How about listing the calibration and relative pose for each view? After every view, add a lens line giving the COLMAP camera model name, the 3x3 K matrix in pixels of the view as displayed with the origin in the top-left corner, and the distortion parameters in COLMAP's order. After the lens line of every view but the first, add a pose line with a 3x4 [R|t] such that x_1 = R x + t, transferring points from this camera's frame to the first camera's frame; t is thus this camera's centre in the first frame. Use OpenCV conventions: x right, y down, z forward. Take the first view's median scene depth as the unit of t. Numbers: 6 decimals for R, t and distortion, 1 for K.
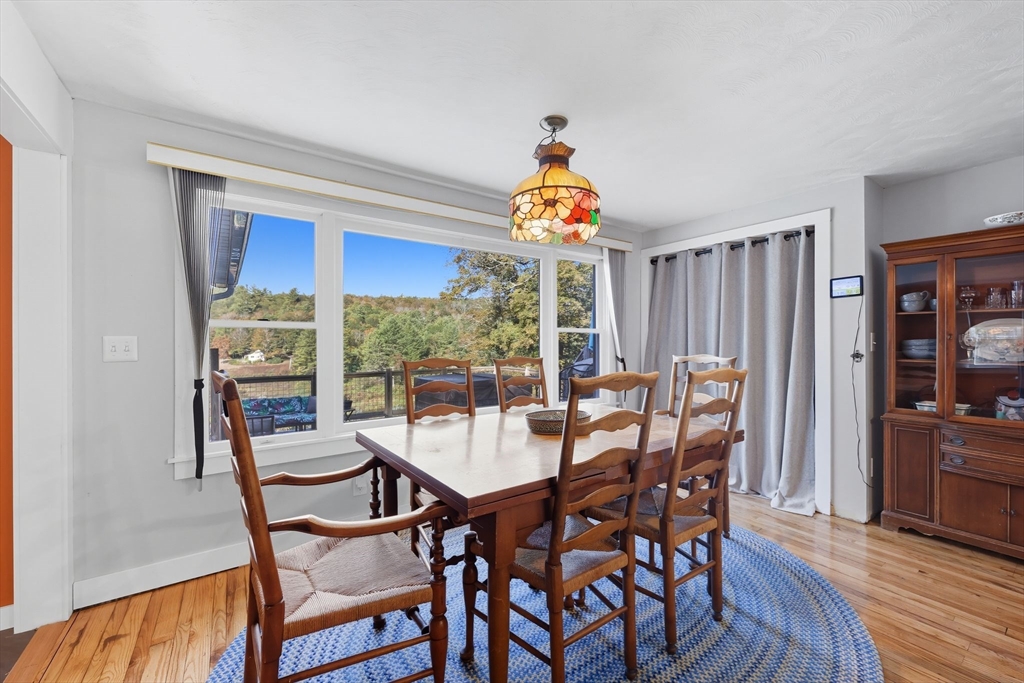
lens RADIAL K [[408.6, 0, 512.0], [0, 408.6, 341.5], [0, 0, 1]] dist [-0.000513, 0.000116]
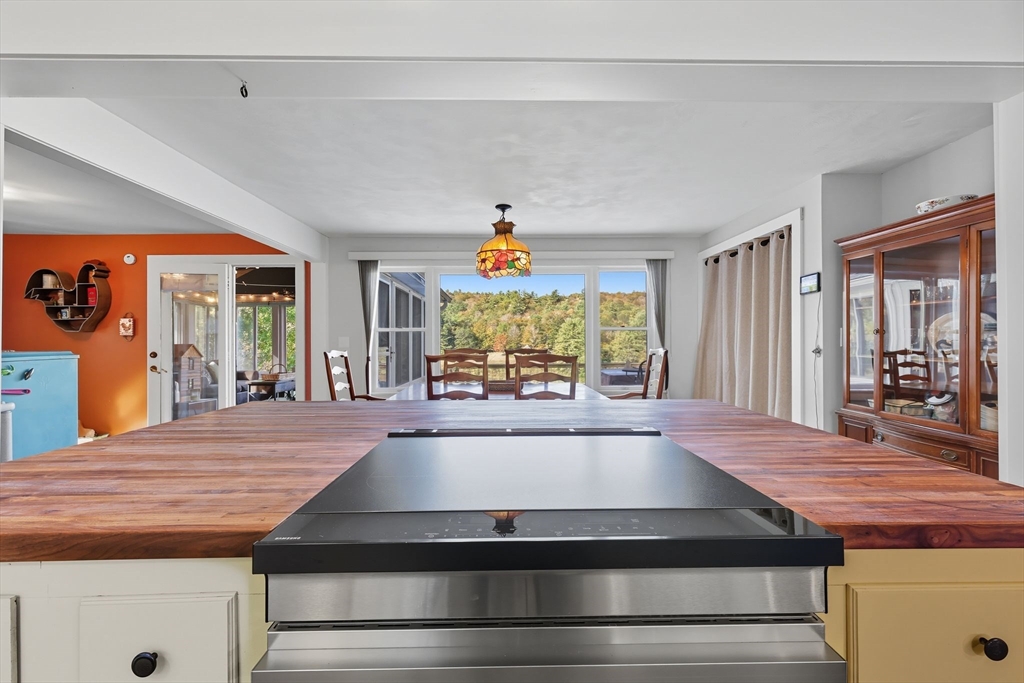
lens RADIAL K [[416.2, 0, 512.0], [0, 416.2, 341.5], [0, 0, 1]] dist [0.001258, 0.000396]
pose [[0.828071, 0.002606, -0.560617, 0.539326], [0.002492, 0.999962, 0.008329, 0.000631], [0.560617, -0.008294, 0.828033, -0.197807]]
